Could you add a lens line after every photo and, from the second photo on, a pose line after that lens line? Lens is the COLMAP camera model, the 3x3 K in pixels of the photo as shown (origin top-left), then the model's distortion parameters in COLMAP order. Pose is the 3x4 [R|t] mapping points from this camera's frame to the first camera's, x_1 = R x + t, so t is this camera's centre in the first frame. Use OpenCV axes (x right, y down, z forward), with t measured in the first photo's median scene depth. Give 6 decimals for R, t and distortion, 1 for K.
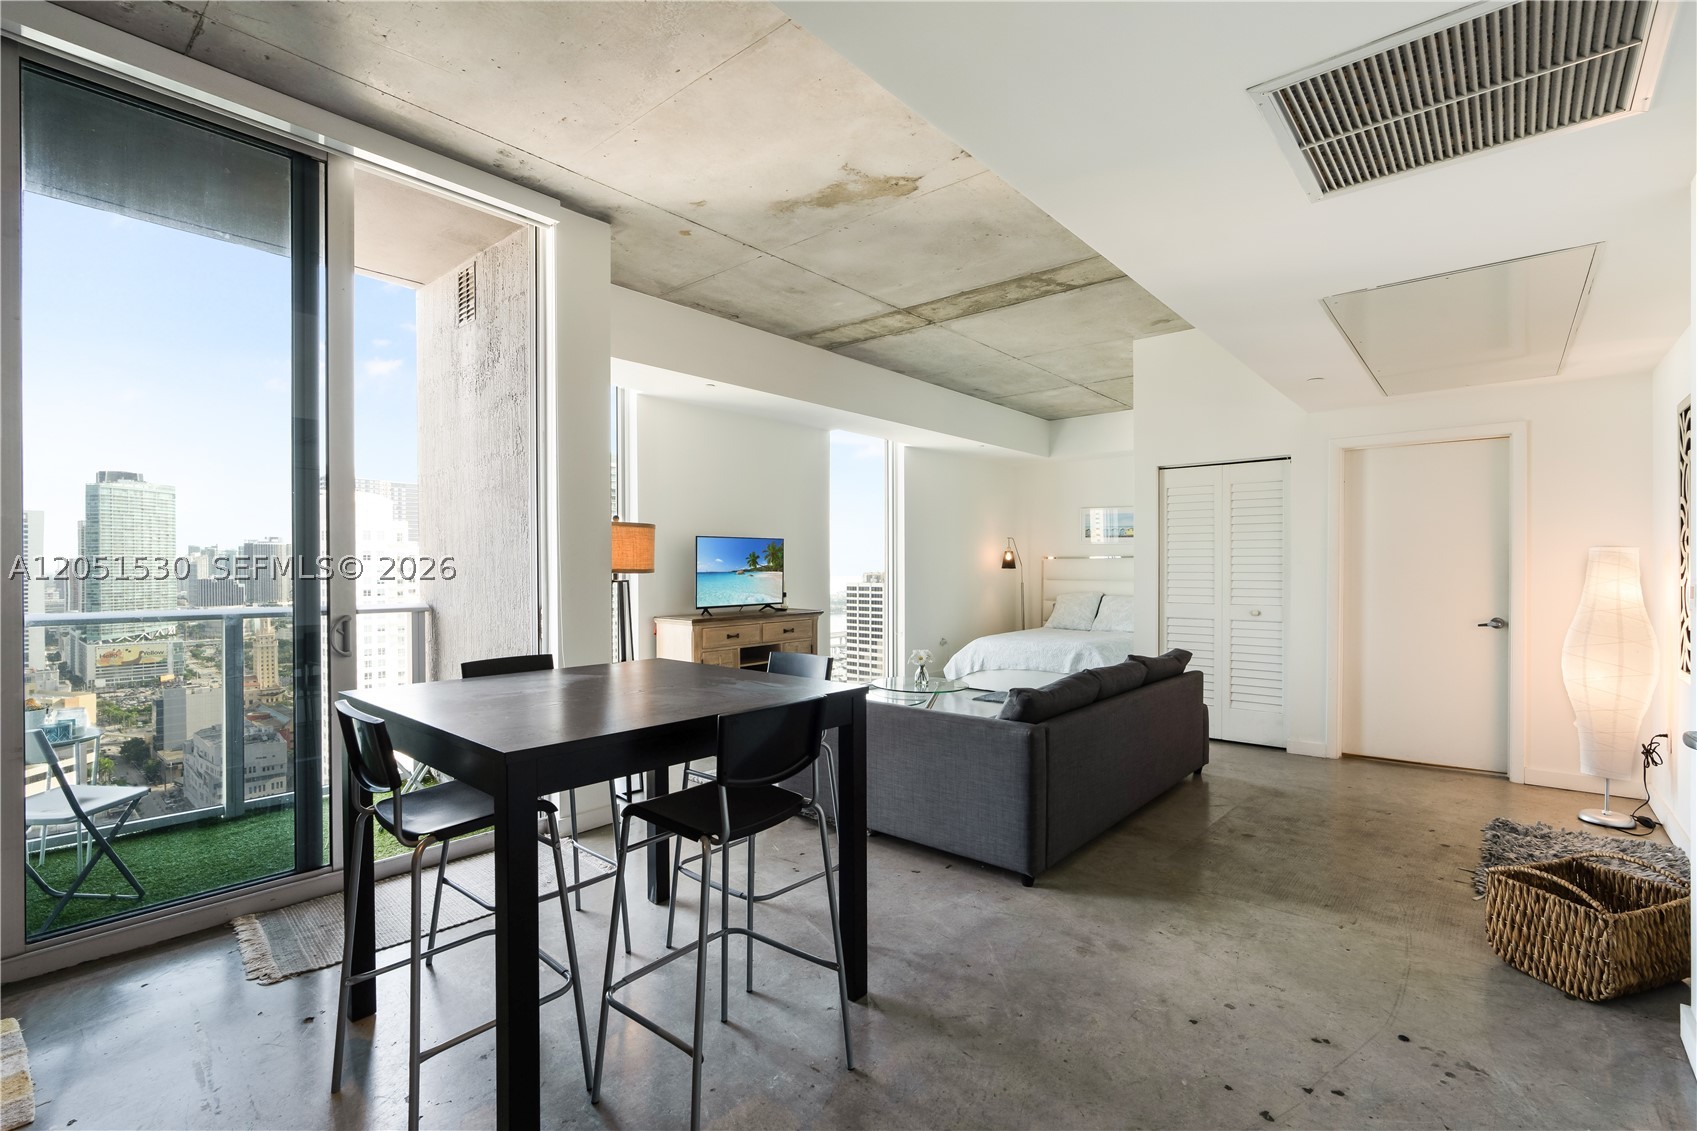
lens RADIAL K [[763.2, 0, 865.2], [0, 763.2, 569.4], [0, 0, 1]] dist [-0.025115, 0.012055]
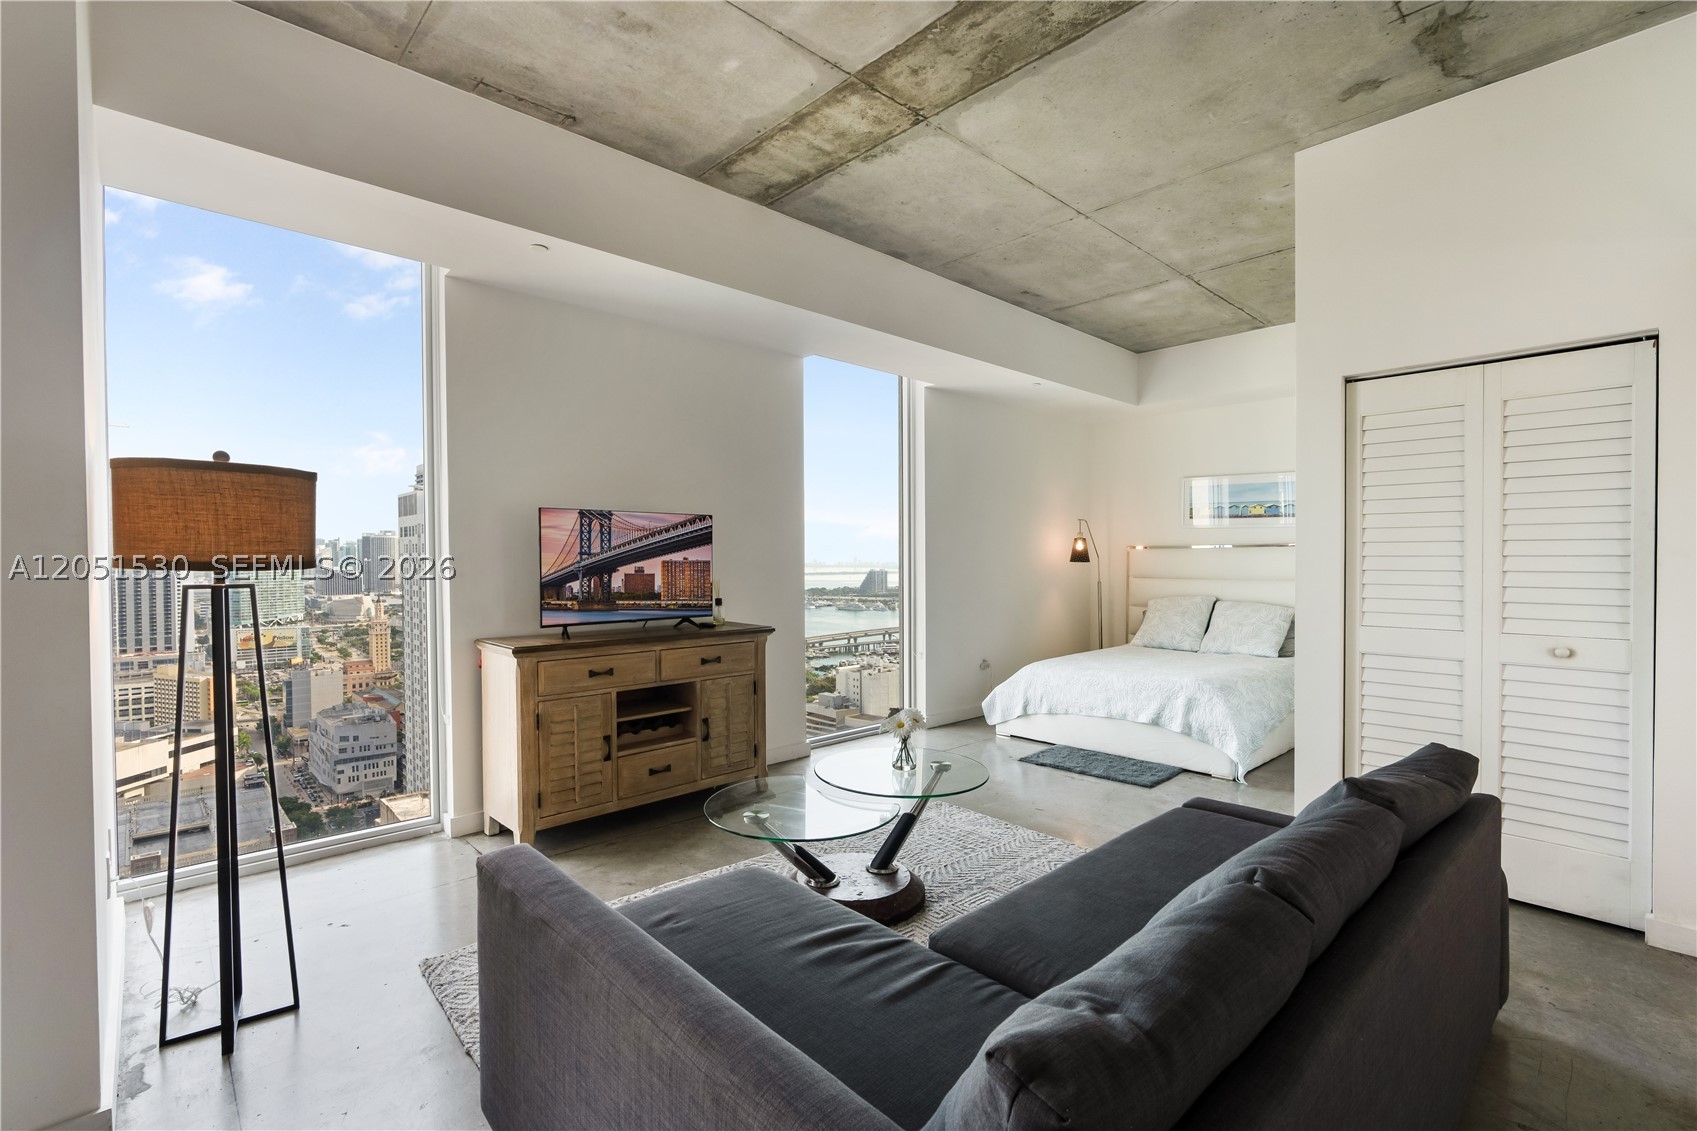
lens RADIAL K [[769.9, 0, 851.7], [0, 769.9, 575.3], [0, 0, 1]] dist [-0.012184, 0.008307]
pose [[0.992877, 0.004955, -0.119037, 0.109227], [-0.003026, 0.999861, 0.016384, -0.000442], [0.119102, -0.015907, 0.992755, 0.450272]]
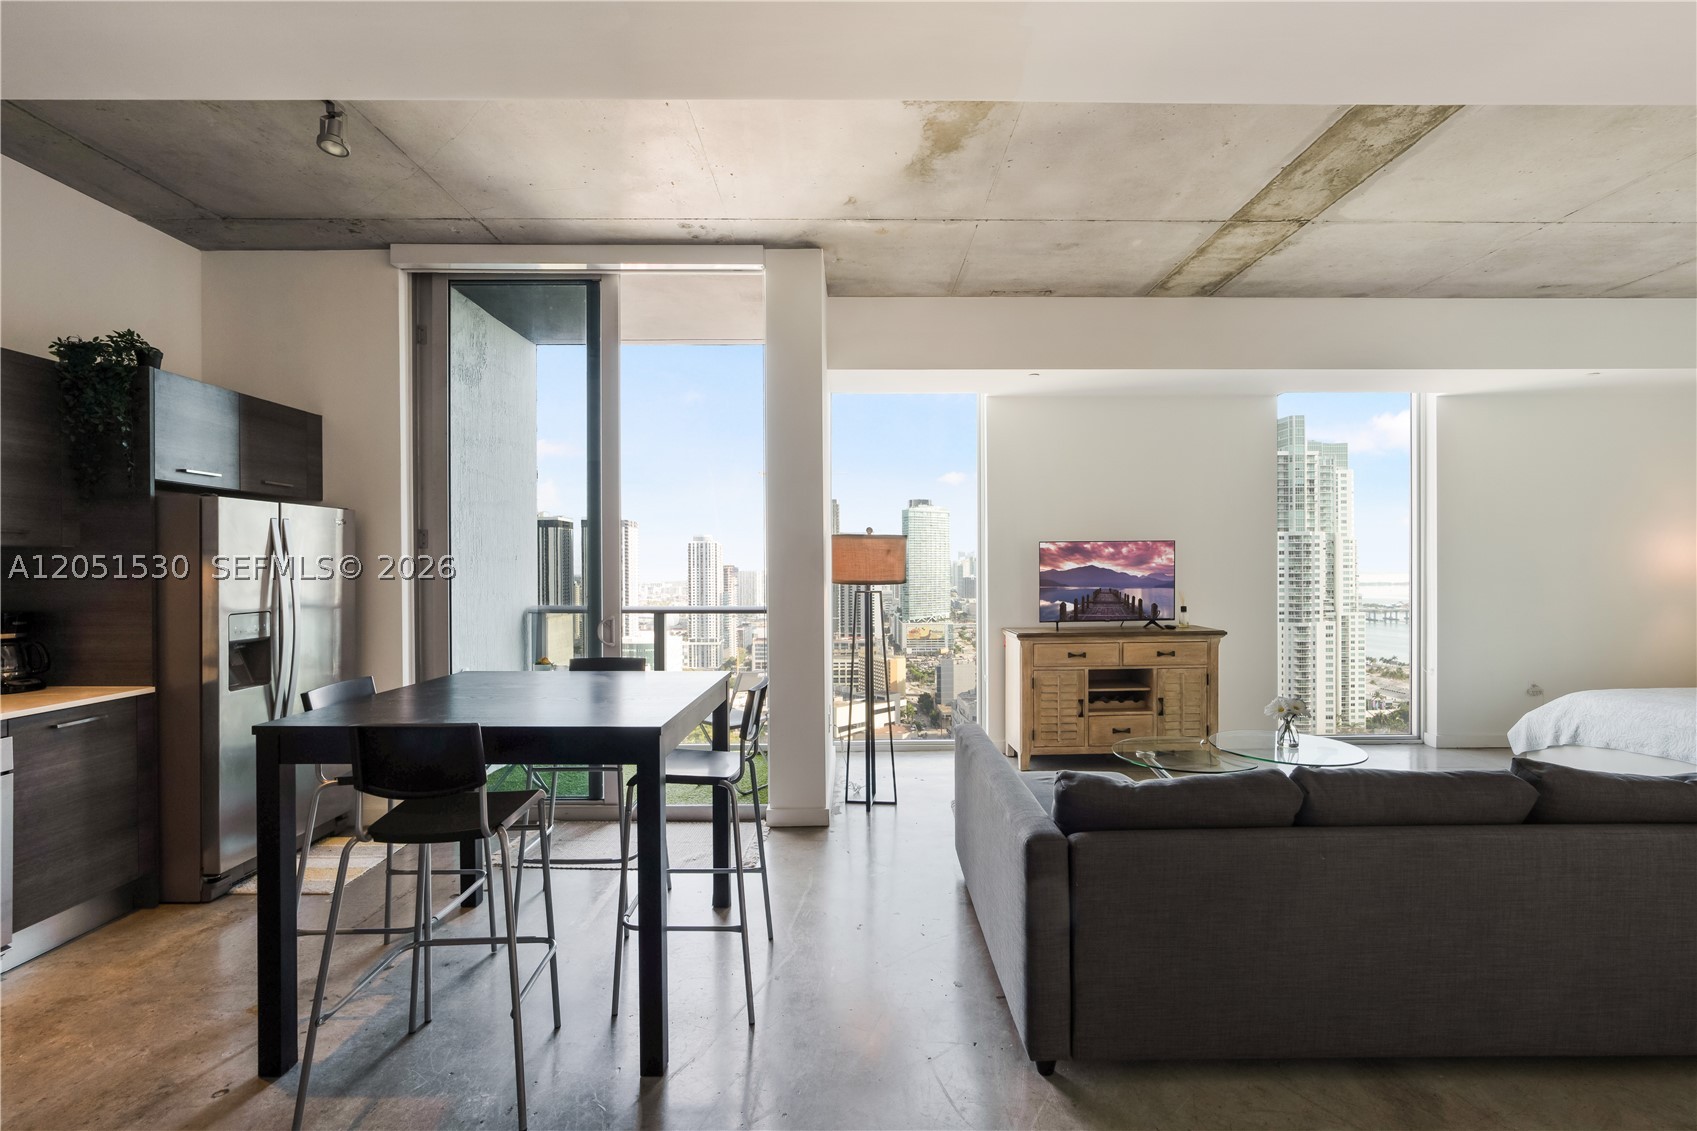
lens RADIAL K [[765.1, 0, 862.6], [0, 765.1, 574.5], [0, 0, 1]] dist [-0.016656, 0.012810]
pose [[0.657314, 0.003929, -0.753607, 0.355819], [0.001204, 0.999980, 0.006263, -0.011537], [0.753616, -0.005024, 0.657296, 0.257322]]
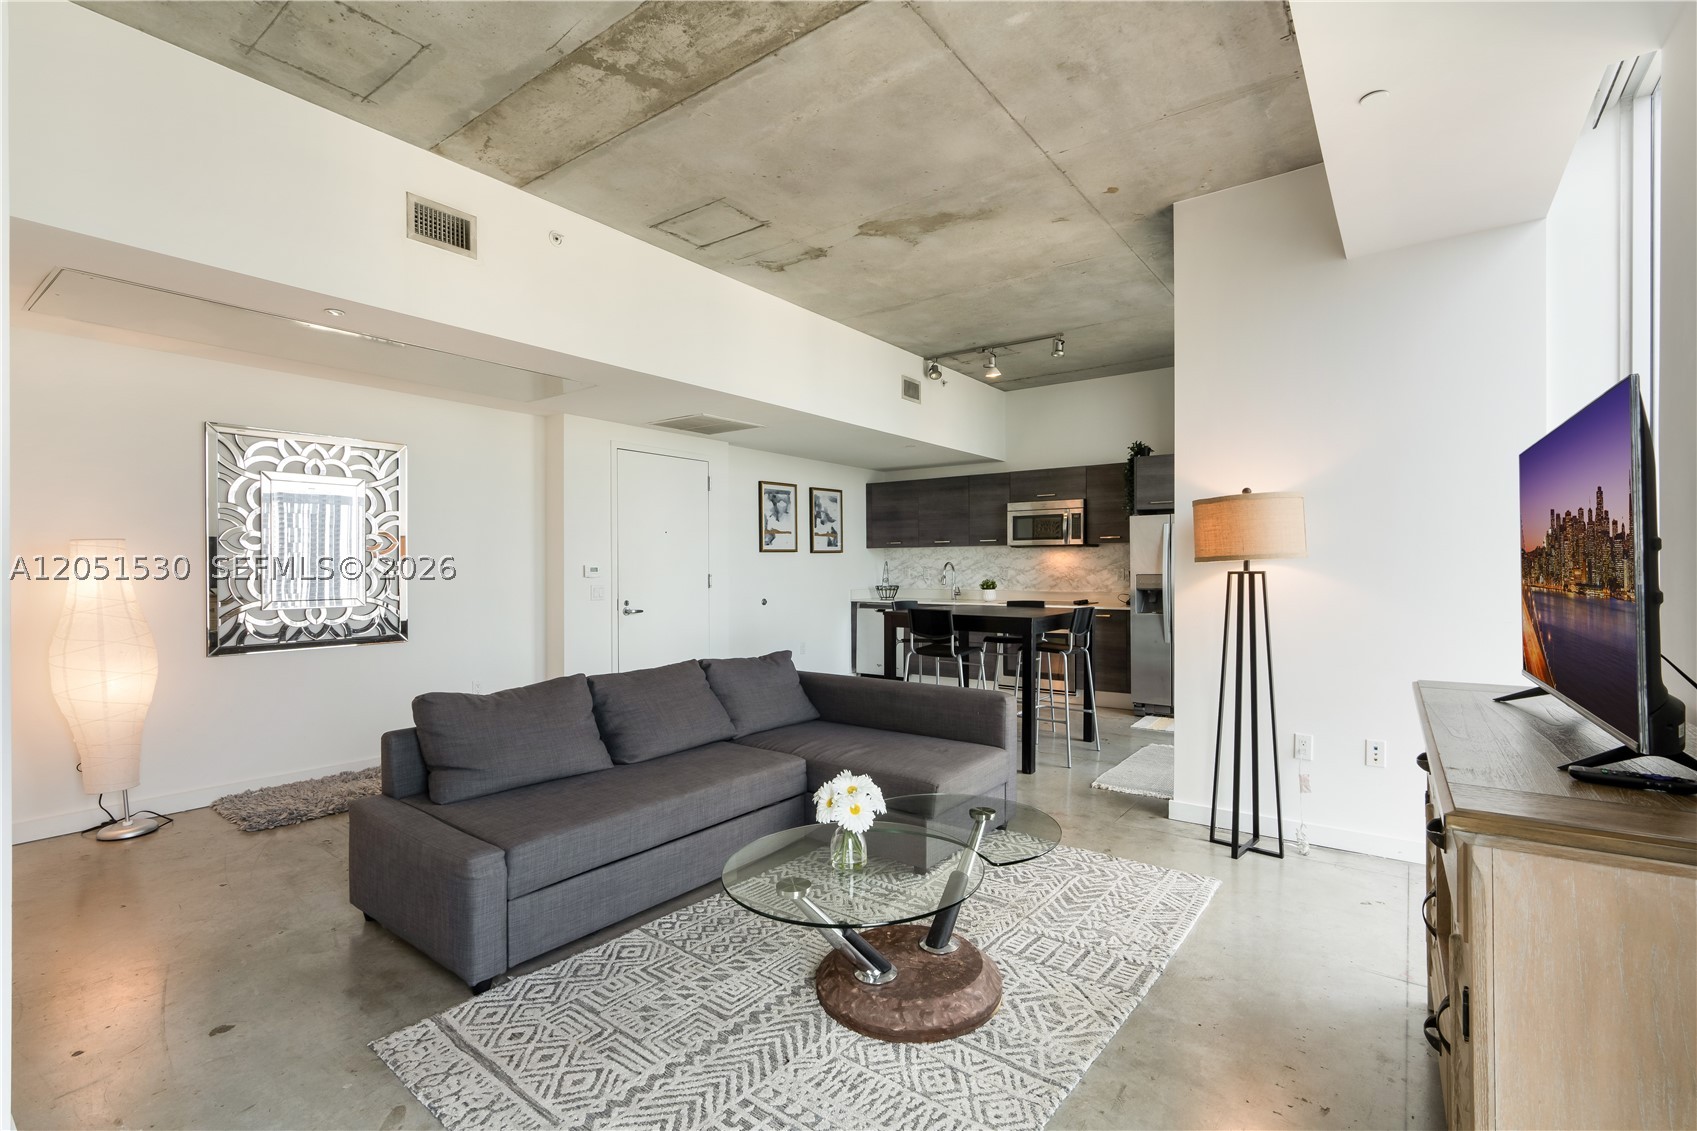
lens RADIAL K [[777.3, 0, 859.6], [0, 777.3, 570.4], [0, 0, 1]] dist [-0.005303, 0.000893]
pose [[-0.997490, 0.006088, -0.070548, 0.101137], [0.005550, 0.999954, 0.007828, 0.004075], [0.070592, 0.007417, -0.997478, 1.421441]]
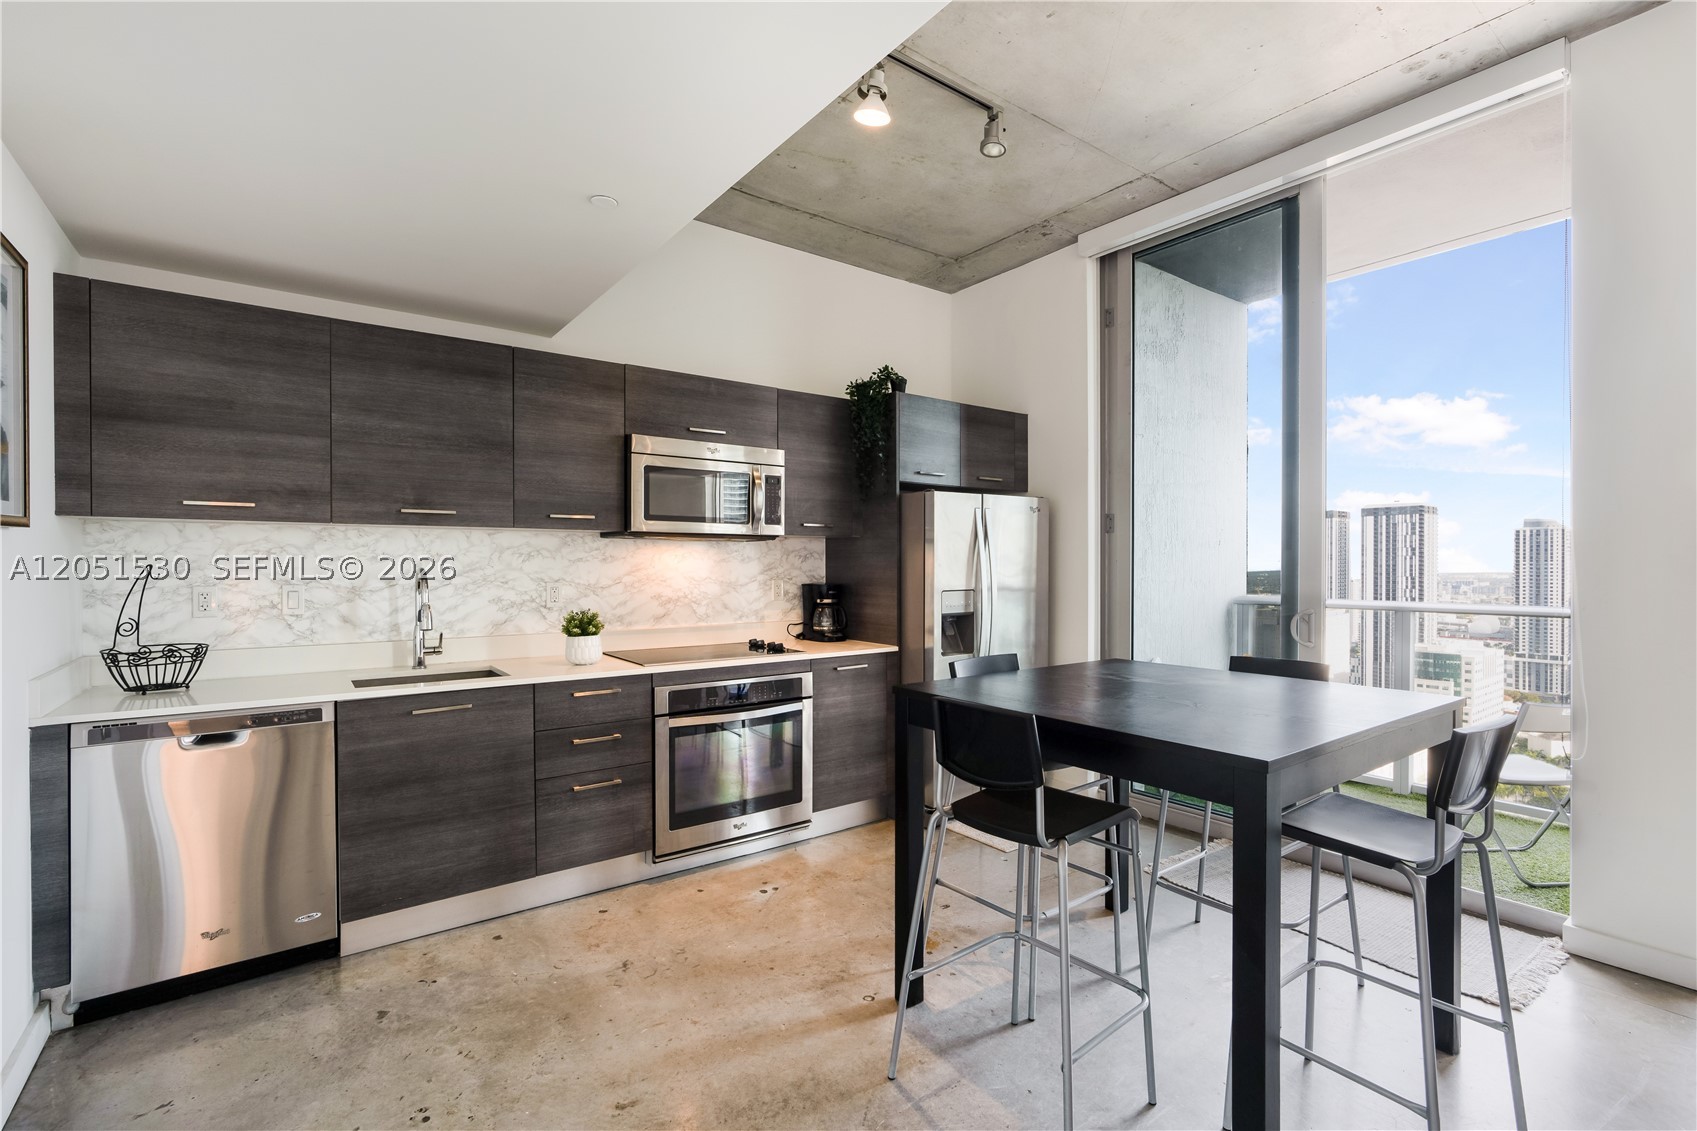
lens RADIAL K [[765.1, 0, 862.6], [0, 765.1, 574.5], [0, 0, 1]] dist [-0.016656, 0.012810]
pose [[-0.214156, 0.013070, -0.976712, 0.288212], [-0.000348, 0.999909, 0.013456, -0.001939], [0.976799, 0.003221, -0.214132, 0.352444]]
